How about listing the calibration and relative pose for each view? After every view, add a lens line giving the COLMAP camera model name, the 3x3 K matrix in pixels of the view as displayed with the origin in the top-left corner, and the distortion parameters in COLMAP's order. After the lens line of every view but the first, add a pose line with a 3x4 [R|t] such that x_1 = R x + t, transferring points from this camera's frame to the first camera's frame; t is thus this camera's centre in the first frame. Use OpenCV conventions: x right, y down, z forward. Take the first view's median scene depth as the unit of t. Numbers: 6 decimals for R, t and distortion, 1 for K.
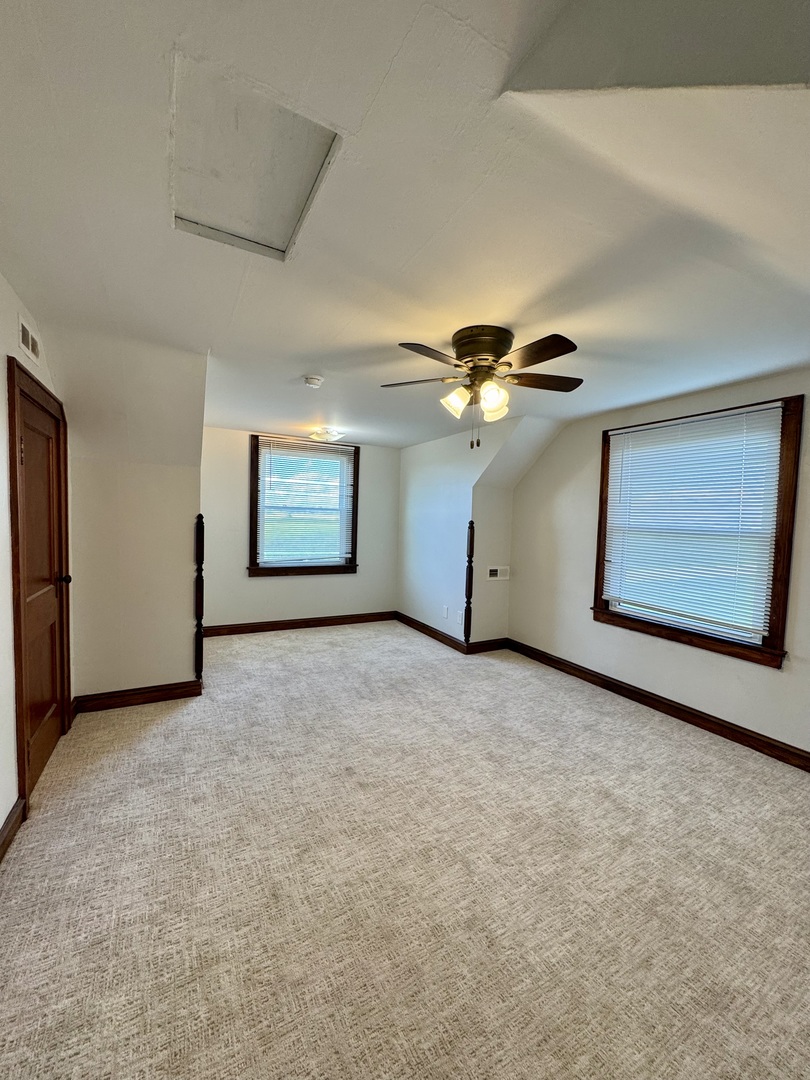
lens RADIAL K [[433.2, 0, 401.9], [0, 433.2, 543.6], [0, 0, 1]] dist [-0.005469, -0.000113]
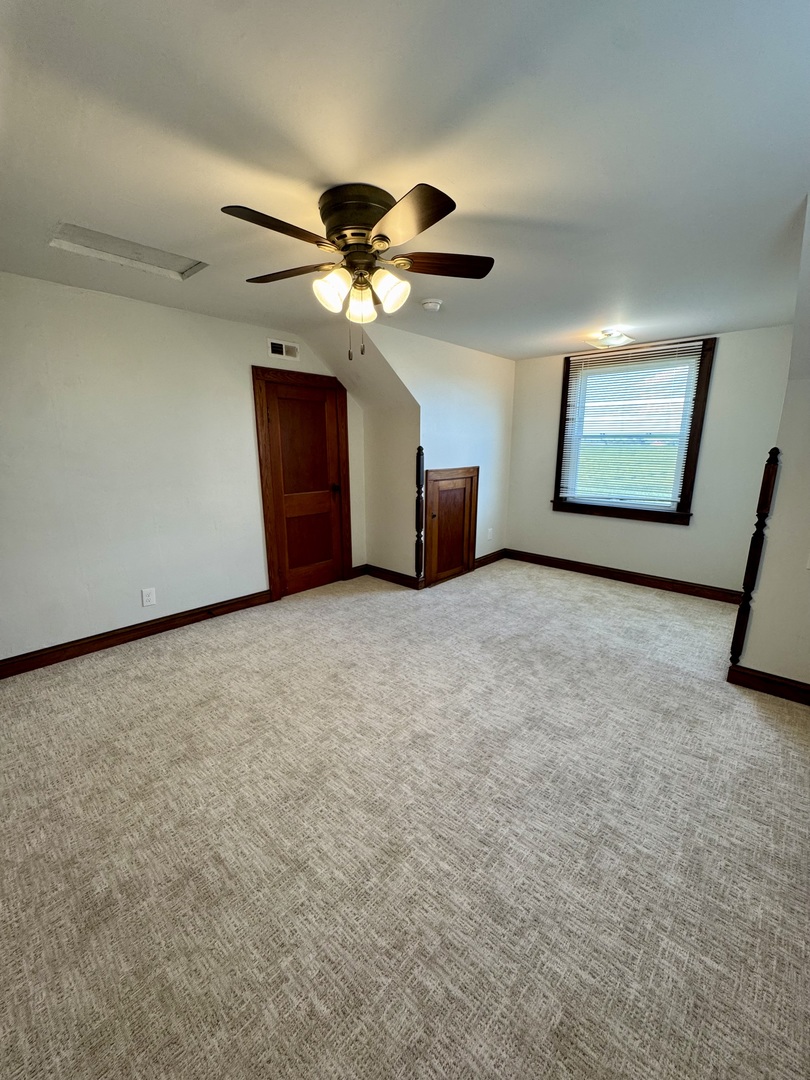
lens RADIAL K [[433.2, 0, 407.3], [0, 433.2, 542.0], [0, 0, 1]] dist [-0.005469, -0.000113]
pose [[0.334516, 0.182528, -0.924545, 0.607087], [-0.048135, 0.983092, 0.176670, -0.013651], [0.941160, -0.014596, 0.337646, 0.473739]]
